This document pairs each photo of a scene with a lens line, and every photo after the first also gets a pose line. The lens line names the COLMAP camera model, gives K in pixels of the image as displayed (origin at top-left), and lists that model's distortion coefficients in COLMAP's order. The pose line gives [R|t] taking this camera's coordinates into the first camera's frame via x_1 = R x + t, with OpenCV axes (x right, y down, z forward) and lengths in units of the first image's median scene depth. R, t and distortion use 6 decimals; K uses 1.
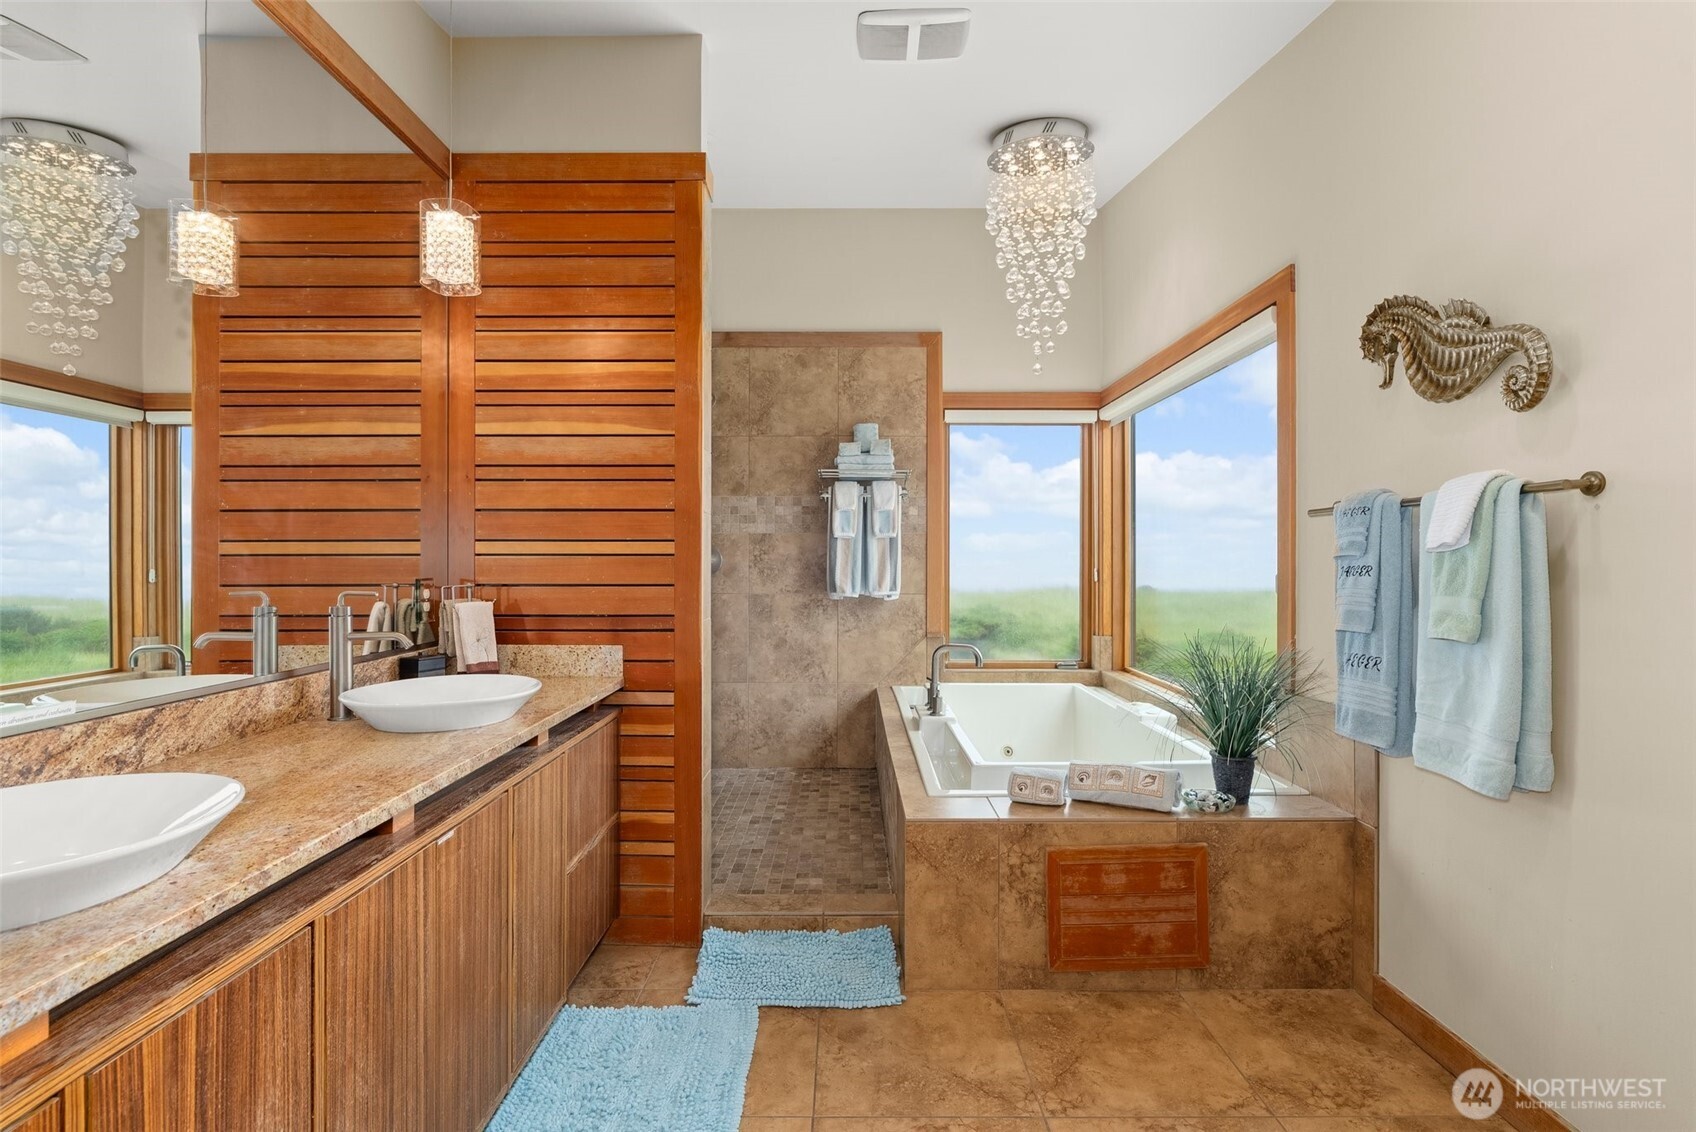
lens RADIAL K [[768.0, 0, 853.3], [0, 768.0, 560.6], [0, 0, 1]] dist [-0.010042, 0.002941]
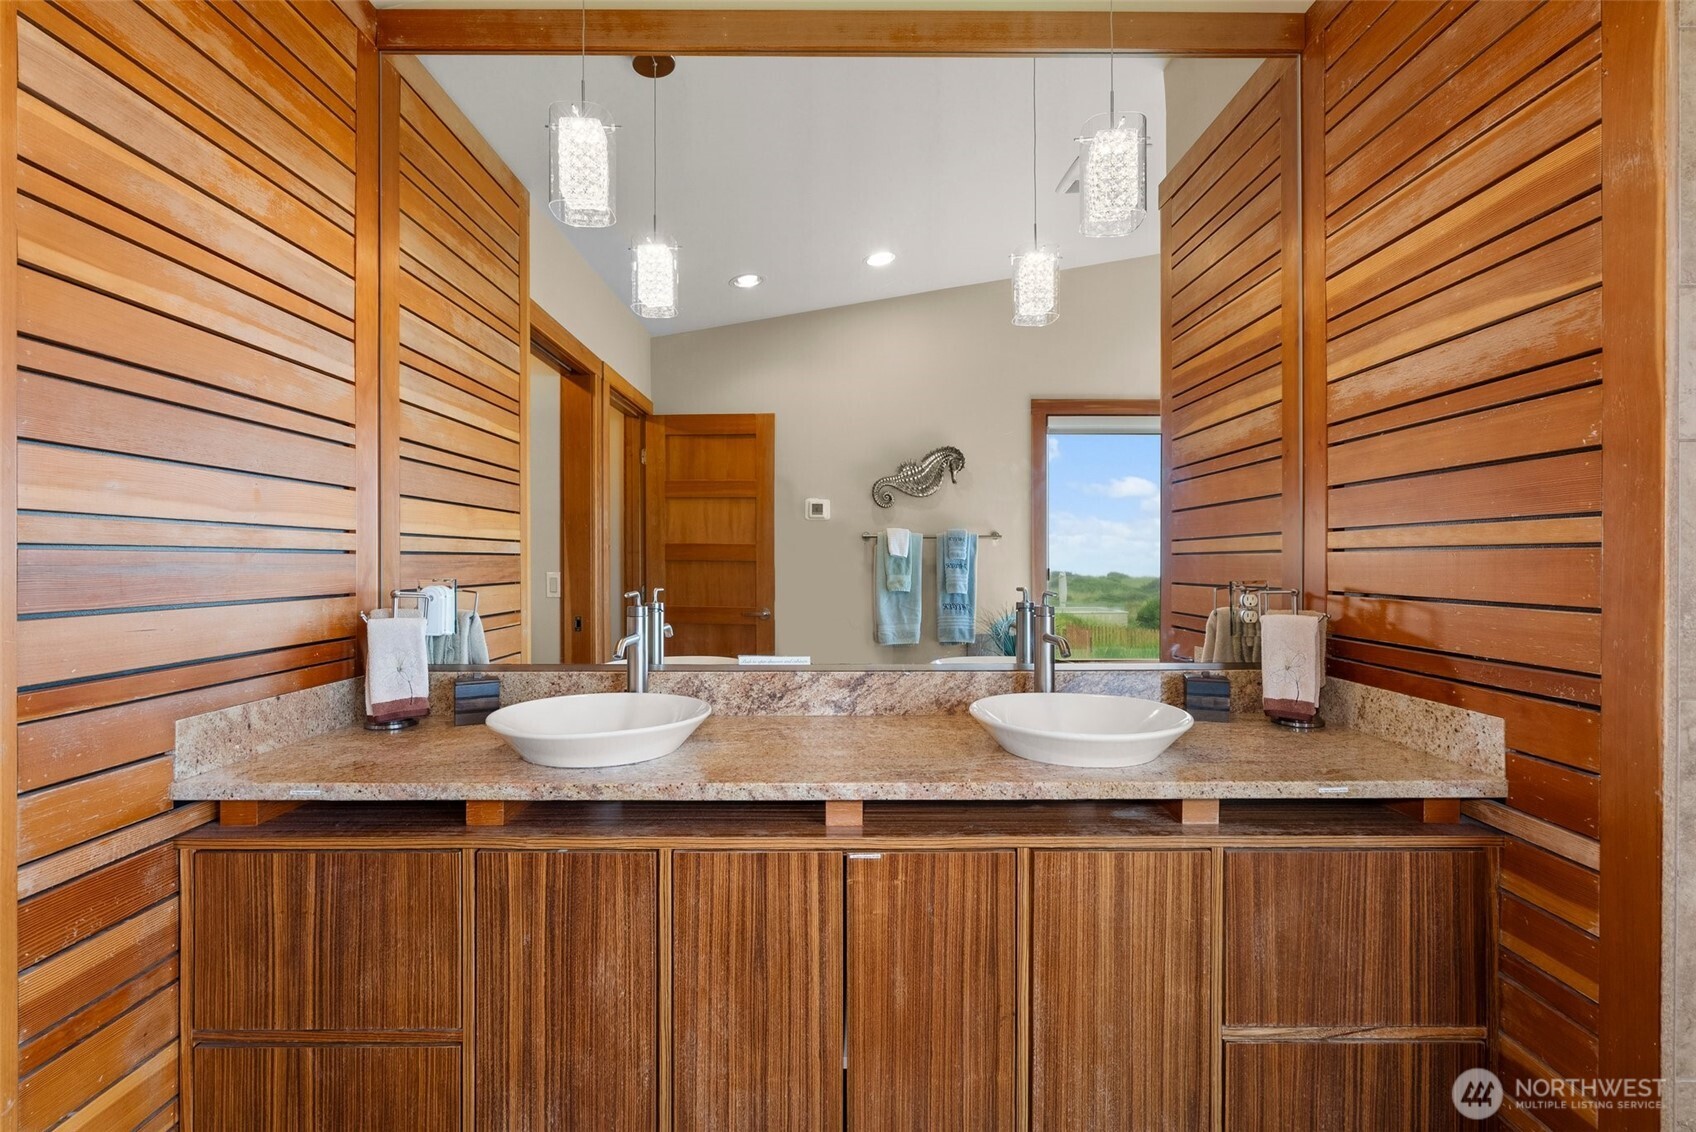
lens RADIAL K [[768.0, 0, 853.3], [0, 768.0, 560.6], [0, 0, 1]] dist [-0.010042, 0.002941]
pose [[-0.006108, -0.001409, -0.999980, 0.354601], [0.001534, 0.999998, -0.001419, 0.003542], [0.999980, -0.001543, -0.006106, 0.878718]]
